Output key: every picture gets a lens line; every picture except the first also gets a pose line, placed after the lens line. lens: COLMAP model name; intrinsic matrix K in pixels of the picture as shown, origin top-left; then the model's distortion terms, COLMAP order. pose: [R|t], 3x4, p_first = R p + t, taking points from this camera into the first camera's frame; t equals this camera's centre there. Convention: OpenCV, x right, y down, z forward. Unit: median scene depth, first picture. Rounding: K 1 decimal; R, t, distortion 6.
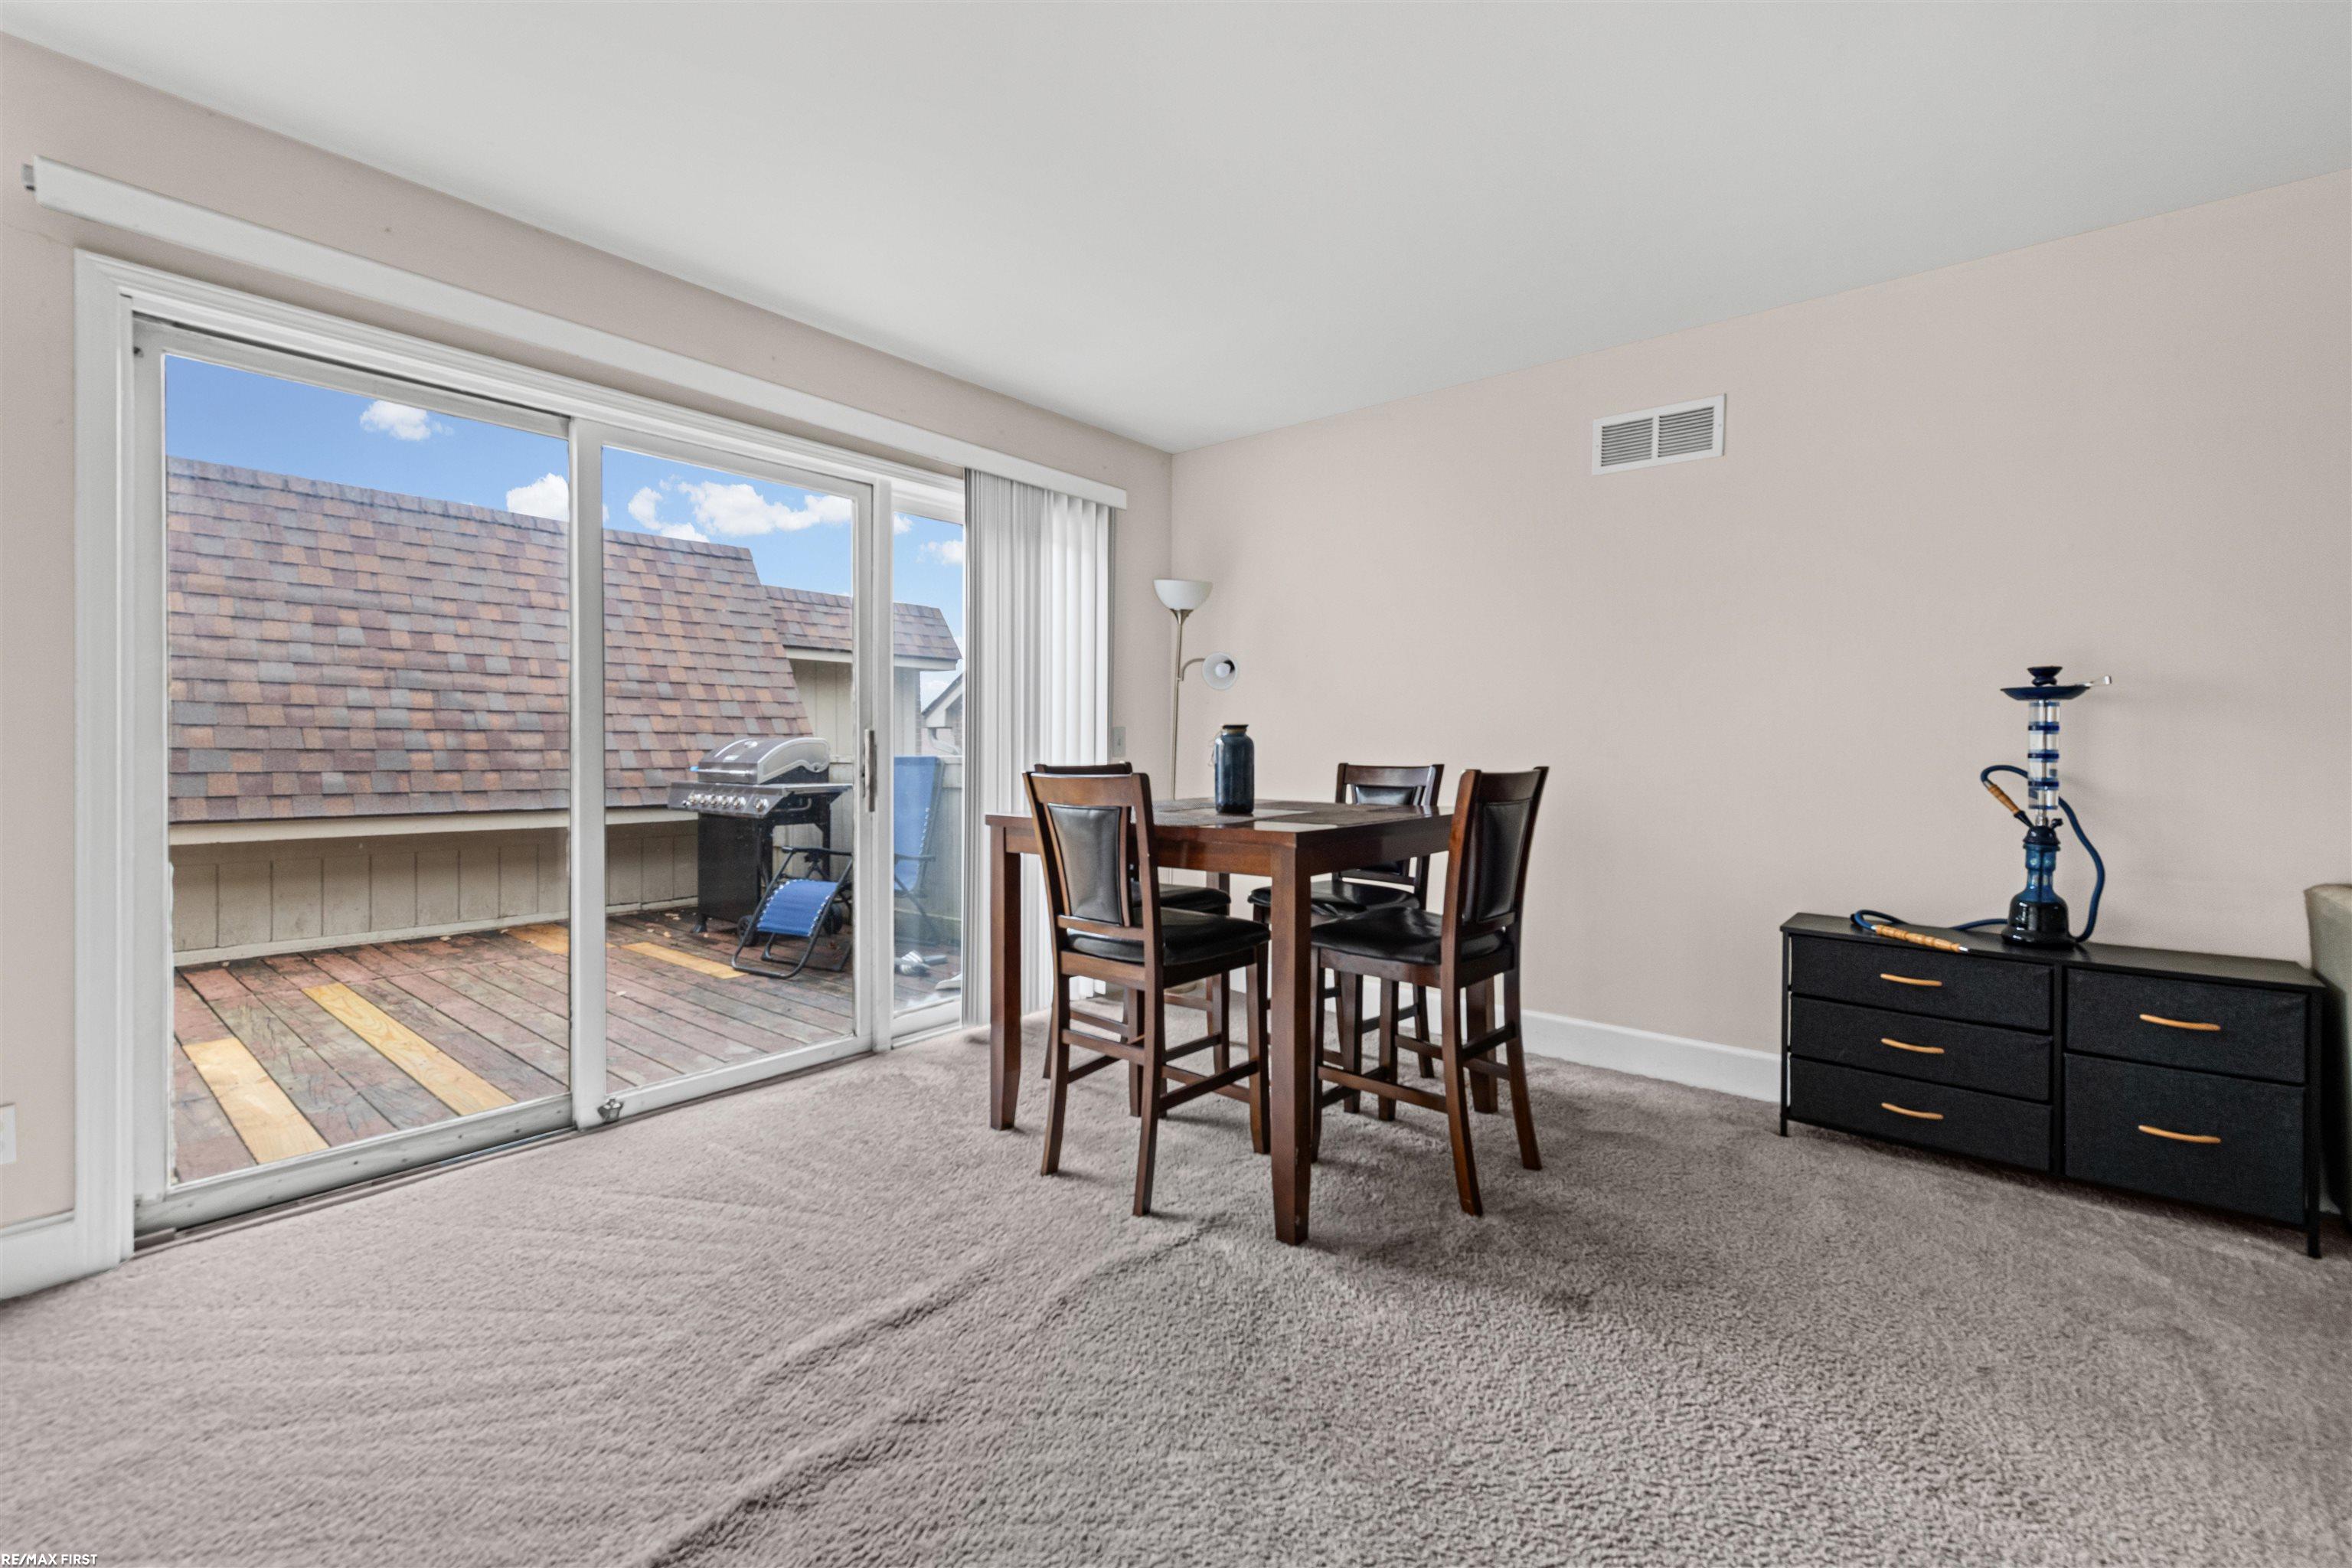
lens RADIAL K [[1008.1, 0, 1212.7], [0, 1008.1, 752.2], [0, 0, 1]] dist [0.012639, -0.002260]
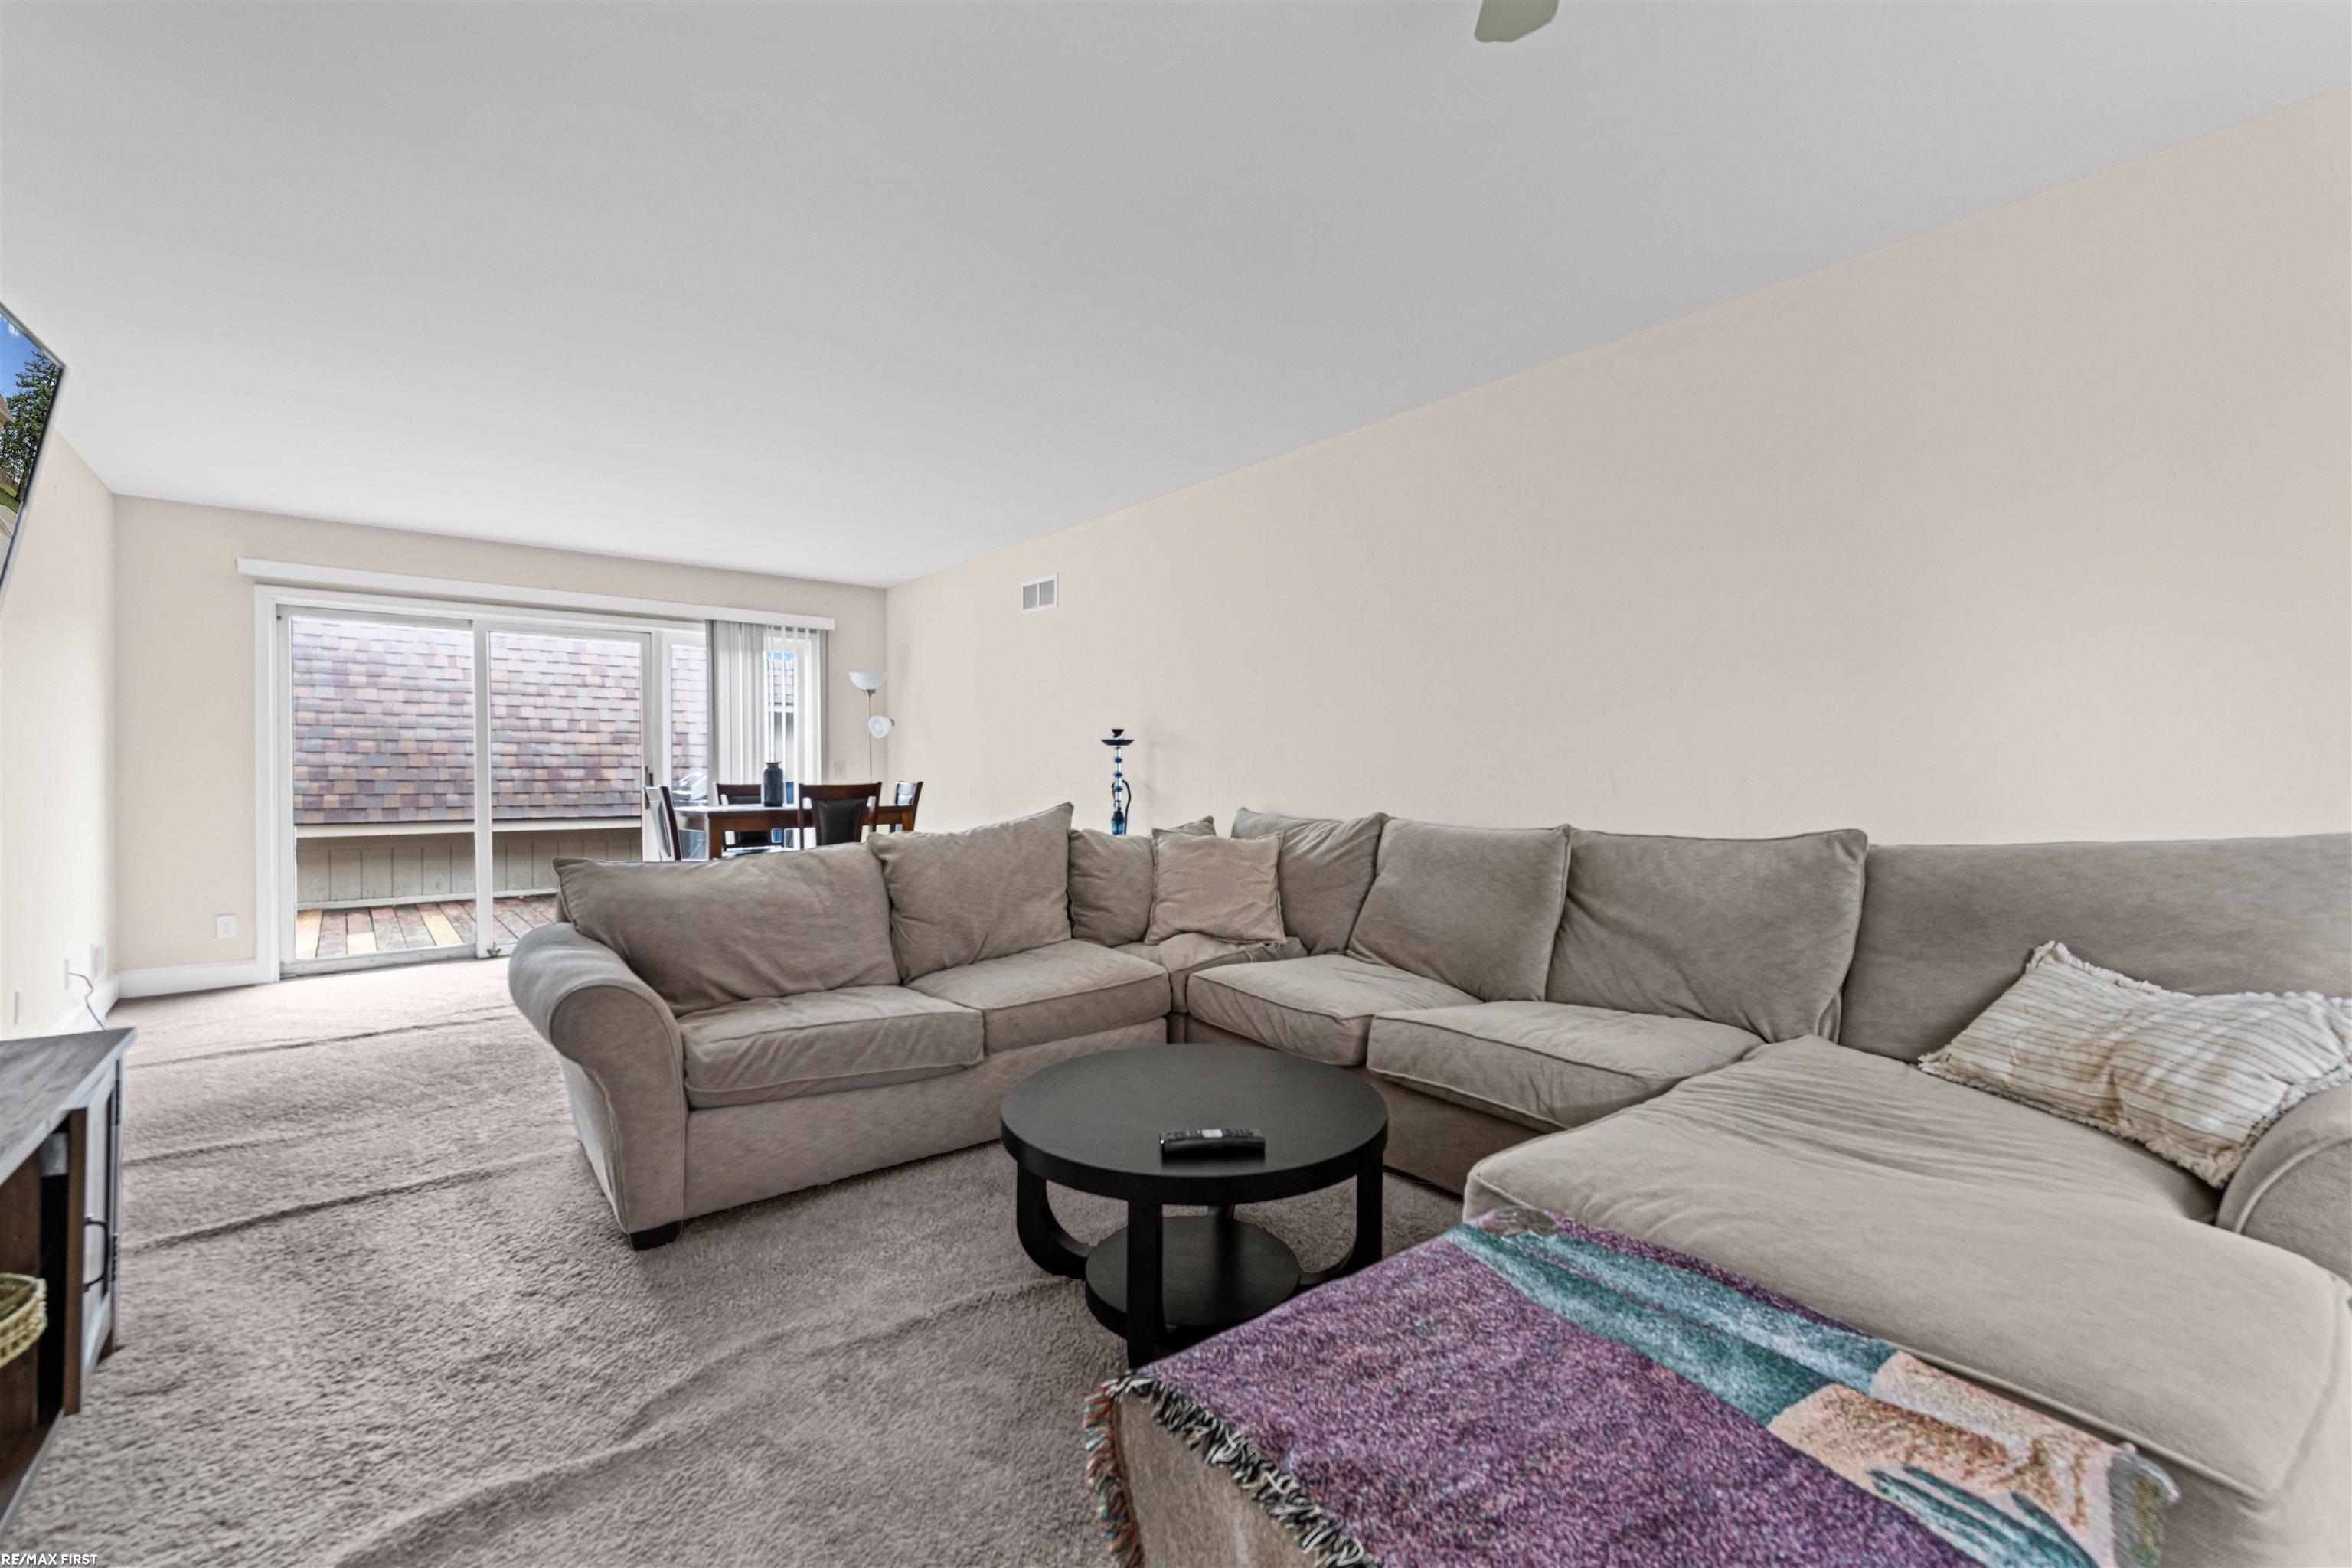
lens RADIAL K [[1008.1, 0, 1218.0], [0, 1008.1, 777.1], [0, 0, 1]] dist [0.012639, -0.002260]
pose [[0.985189, -0.009925, -0.171184, 0.609485], [0.010016, 0.999950, -0.000334, 0.004947], [0.171179, -0.001385, 0.985239, -0.395145]]
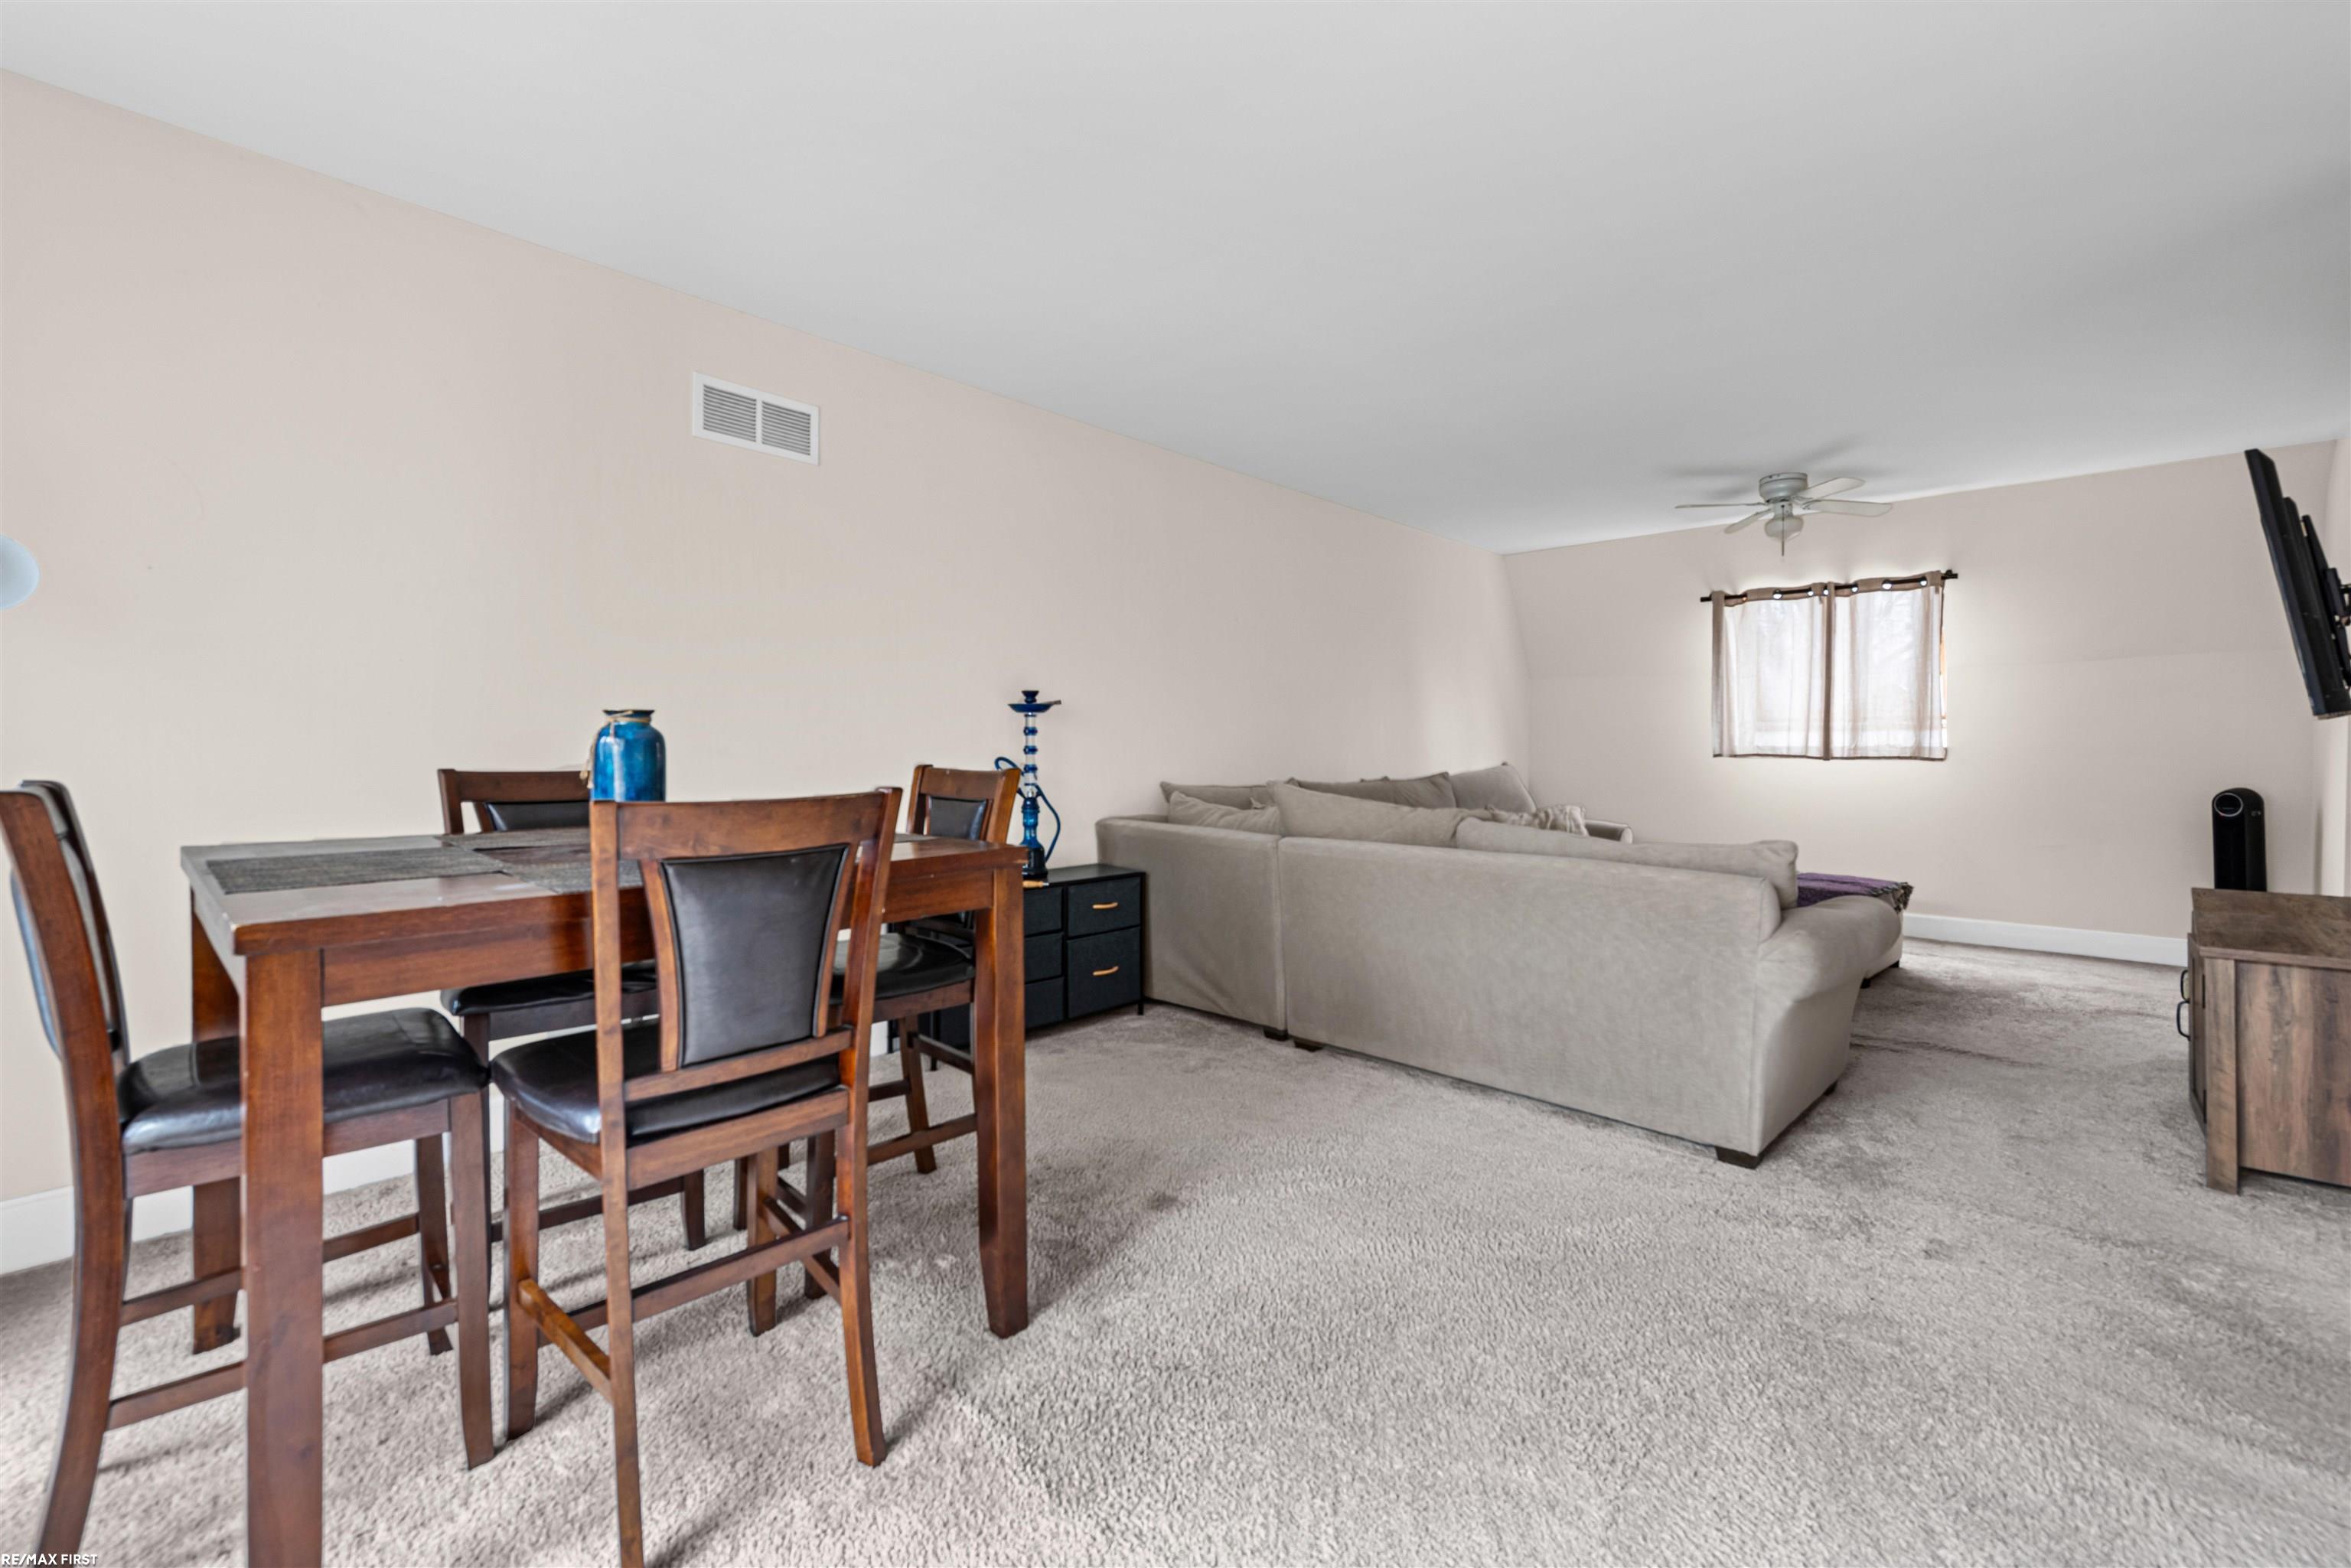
lens RADIAL K [[1007.7, 0, 1168.5], [0, 1007.7, 767.0], [0, 0, 1]] dist [0.012639, -0.002260]
pose [[0.057557, -0.023620, 0.998063, -0.296127], [-0.000270, 0.999720, 0.023674, -0.003165], [-0.998342, -0.001632, 0.057535, 0.324045]]
